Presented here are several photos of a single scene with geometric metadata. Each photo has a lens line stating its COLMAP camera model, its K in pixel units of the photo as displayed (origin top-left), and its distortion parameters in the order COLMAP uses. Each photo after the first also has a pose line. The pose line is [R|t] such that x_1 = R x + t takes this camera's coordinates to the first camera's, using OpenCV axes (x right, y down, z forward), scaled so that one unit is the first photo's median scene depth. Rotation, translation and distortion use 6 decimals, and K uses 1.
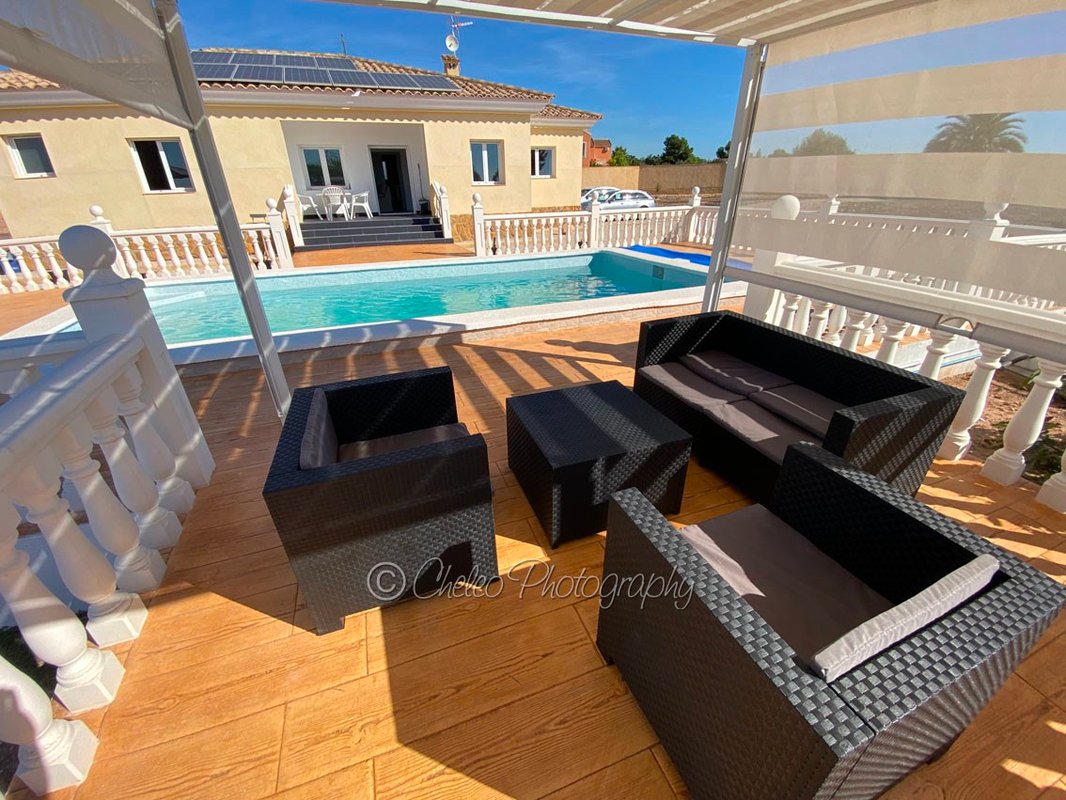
lens RADIAL K [[431.1, 0, 531.3], [0, 431.1, 402.1], [0, 0, 1]] dist [0.026117, -0.023088]
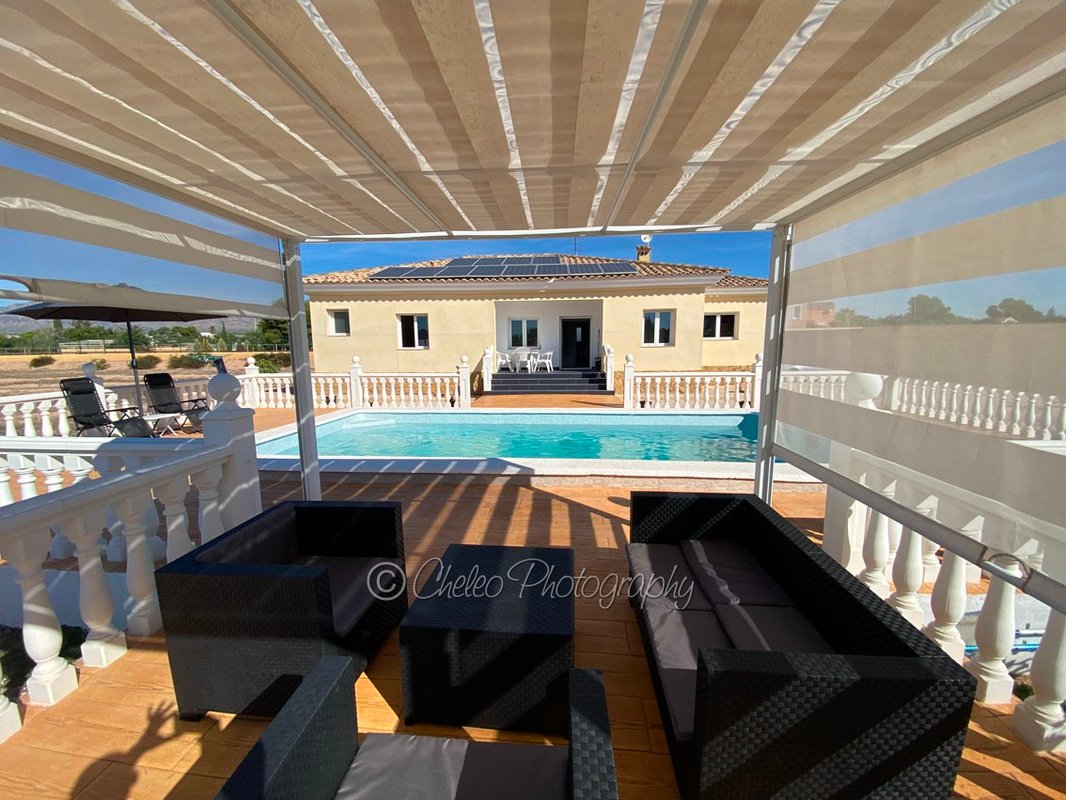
lens RADIAL K [[428.7, 0, 531.1], [0, 428.7, 407.7], [0, 0, 1]] dist [0.041507, -0.032631]
pose [[0.899607, 0.069370, -0.431155, 0.105645], [-0.200387, 0.942797, -0.266420, -0.015444], [0.388010, 0.326071, 0.862047, 0.016746]]
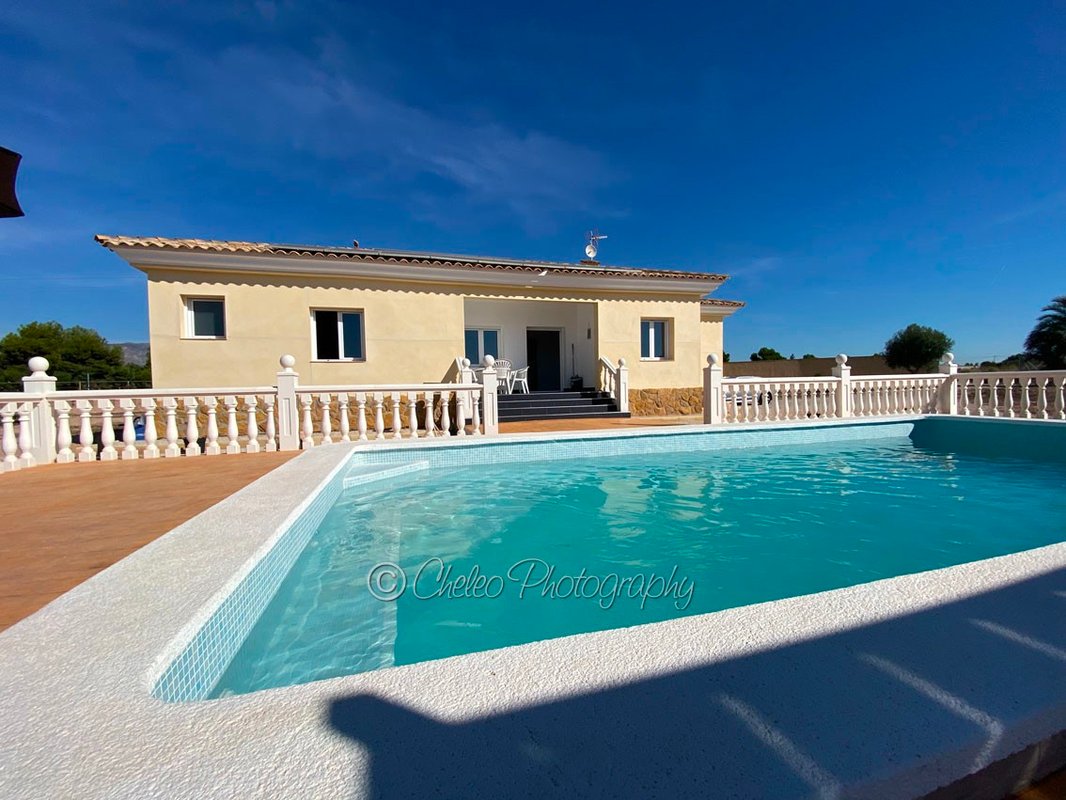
lens RADIAL K [[431.1, 0, 531.3], [0, 431.1, 402.1], [0, 0, 1]] dist [0.026117, -0.023088]
pose [[0.995764, -0.001406, -0.091933, -0.329188], [-0.036985, 0.909295, -0.414505, -0.041896], [0.084178, 0.416149, 0.905392, 0.230211]]
